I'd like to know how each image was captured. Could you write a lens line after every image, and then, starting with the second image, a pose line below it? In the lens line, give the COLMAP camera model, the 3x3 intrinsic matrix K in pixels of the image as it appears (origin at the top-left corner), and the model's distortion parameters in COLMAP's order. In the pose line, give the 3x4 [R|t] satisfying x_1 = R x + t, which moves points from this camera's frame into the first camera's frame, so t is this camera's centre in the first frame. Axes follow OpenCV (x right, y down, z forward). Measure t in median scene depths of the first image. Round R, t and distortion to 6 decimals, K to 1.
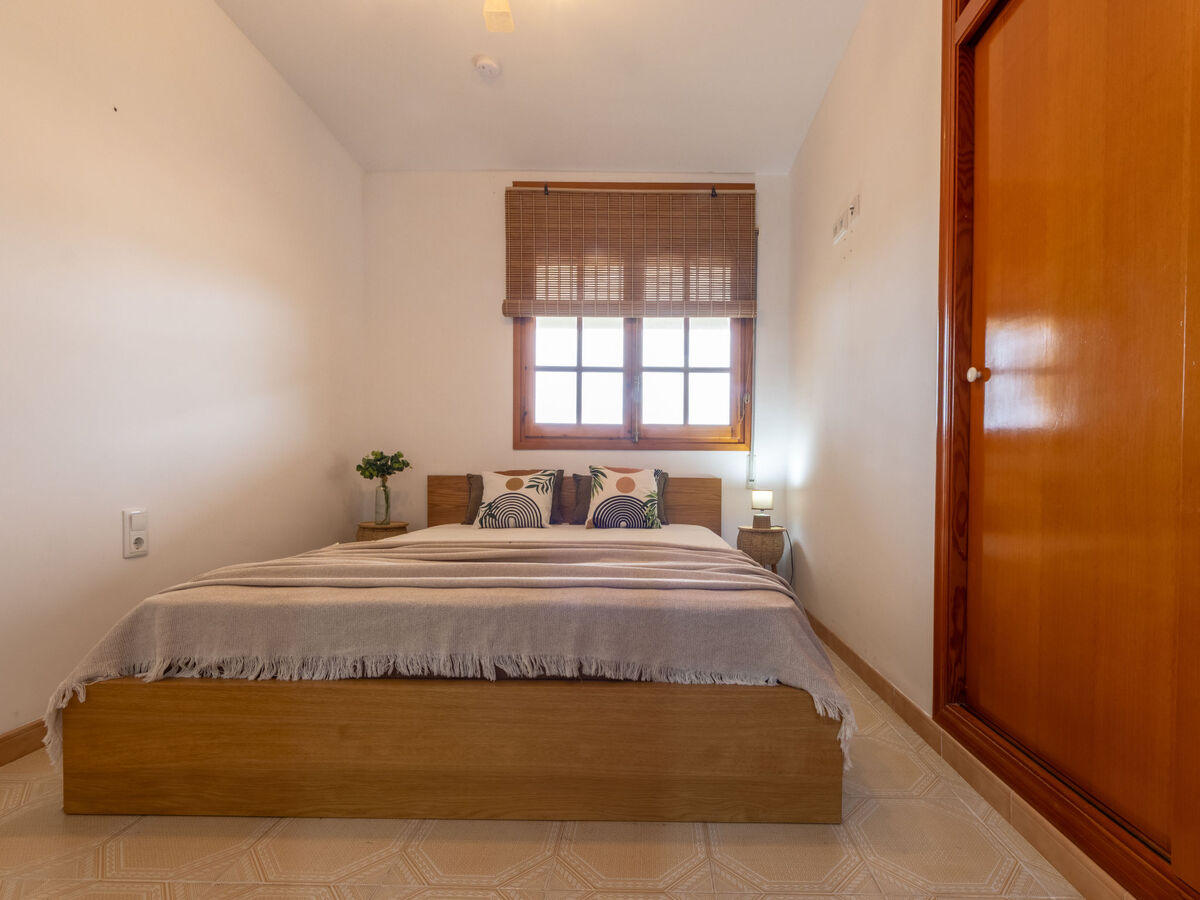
lens RADIAL K [[545.7, 0, 648.1], [0, 545.7, 484.7], [0, 0, 1]] dist [0.002074, -0.000201]
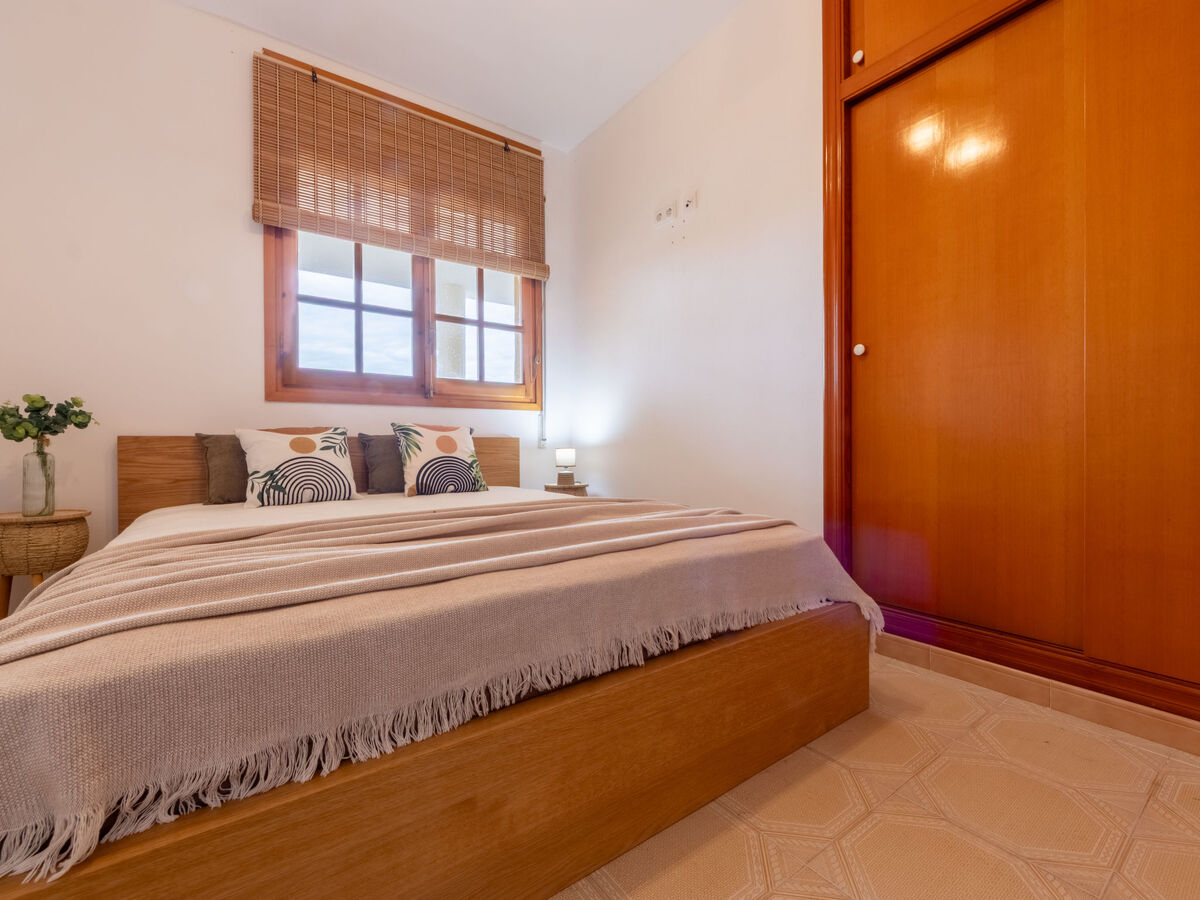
lens RADIAL K [[523.1, 0, 601.6], [0, 523.1, 444.1], [0, 0, 1]] dist [-0.002045, -0.000598]
pose [[0.804491, -0.013913, 0.593802, -0.326619], [0.024610, 0.999648, -0.009919, 0.014122], [-0.593455, 0.022594, 0.804550, 0.163916]]
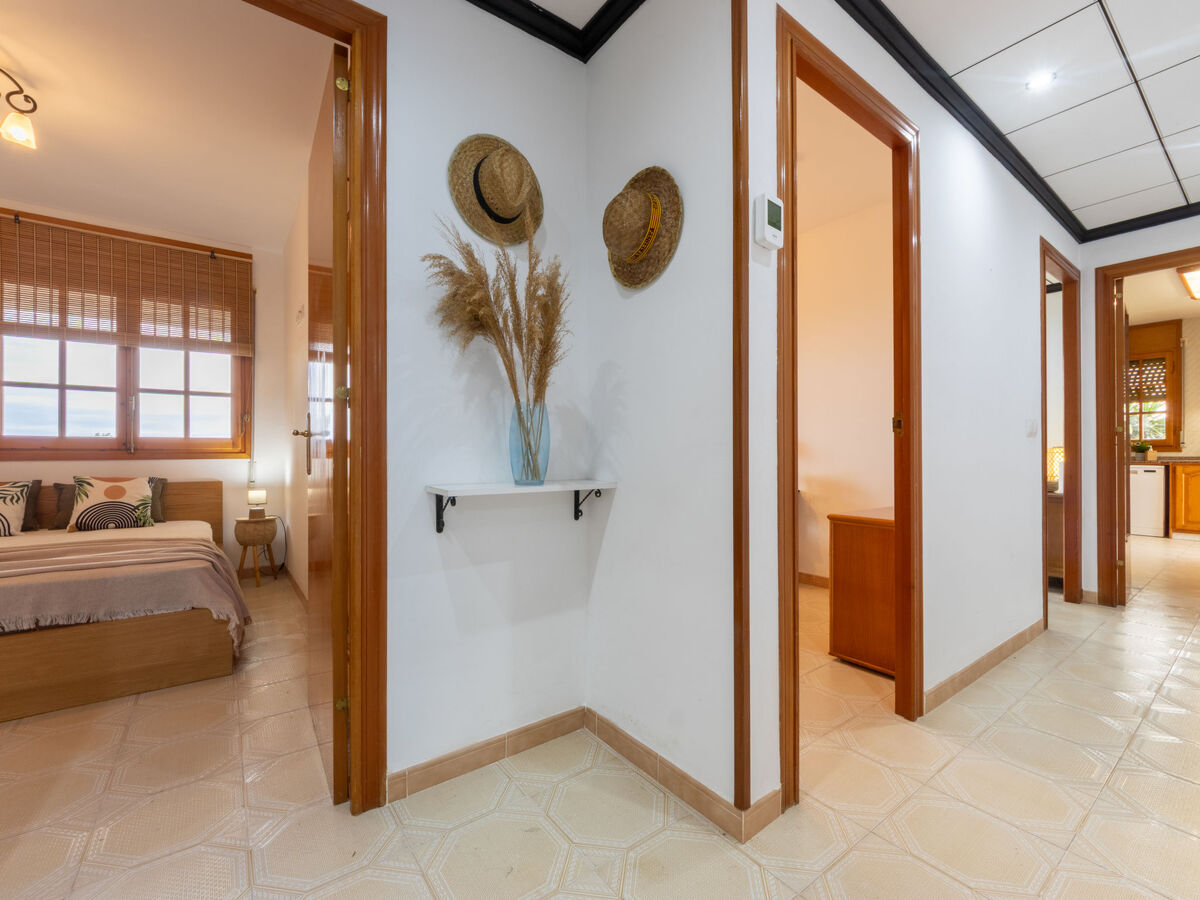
lens RADIAL K [[517.9, 0, 599.4], [0, 517.9, 451.6], [0, 0, 1]] dist [0.000794, -0.000606]
pose [[0.800234, -0.008003, 0.599634, 0.121470], [0.021648, 0.999645, -0.015549, -0.045348], [-0.599297, 0.025424, 0.800123, -0.512898]]
